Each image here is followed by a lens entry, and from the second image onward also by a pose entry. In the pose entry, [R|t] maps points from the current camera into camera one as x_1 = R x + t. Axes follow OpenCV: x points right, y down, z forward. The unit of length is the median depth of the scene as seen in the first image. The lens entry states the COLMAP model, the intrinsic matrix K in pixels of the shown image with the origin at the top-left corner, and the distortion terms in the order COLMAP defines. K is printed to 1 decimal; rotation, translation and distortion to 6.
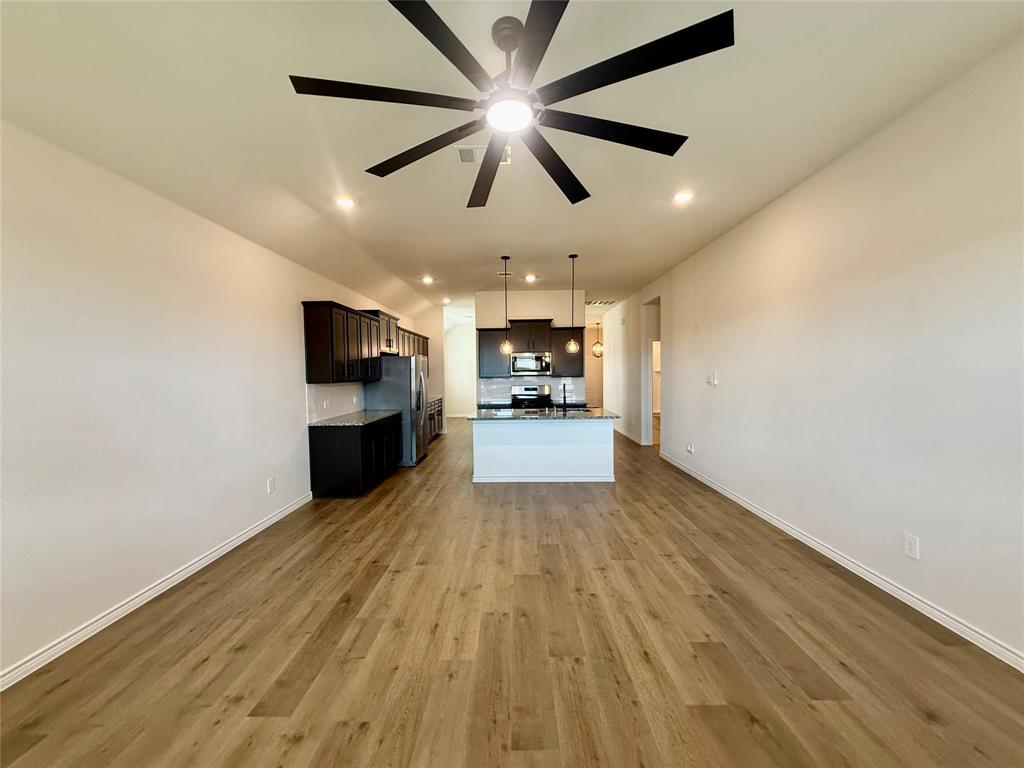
lens RADIAL K [[404.6, 0, 510.3], [0, 404.6, 385.7], [0, 0, 1]] dist [0.000174, -0.000643]
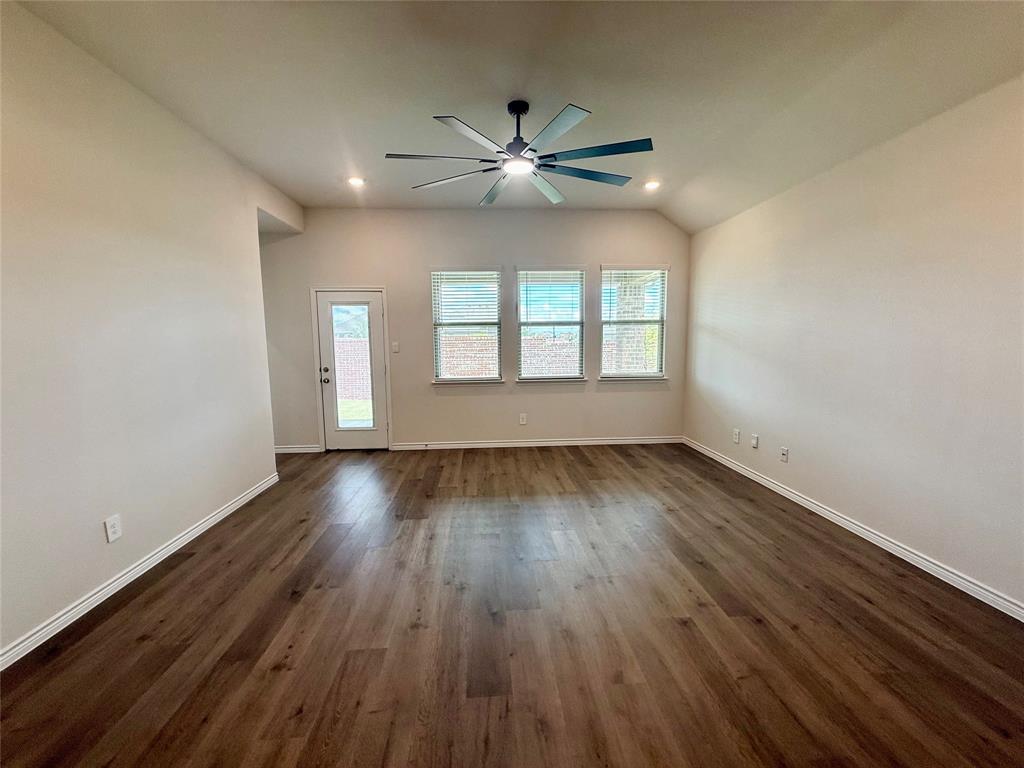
lens RADIAL K [[404.6, 0, 514.2], [0, 404.6, 382.4], [0, 0, 1]] dist [0.000174, -0.000643]
pose [[-0.995710, 0.033065, -0.086419, 0.056250], [0.020375, 0.989398, 0.143794, -0.025567], [0.090258, 0.141416, -0.985827, 0.865522]]
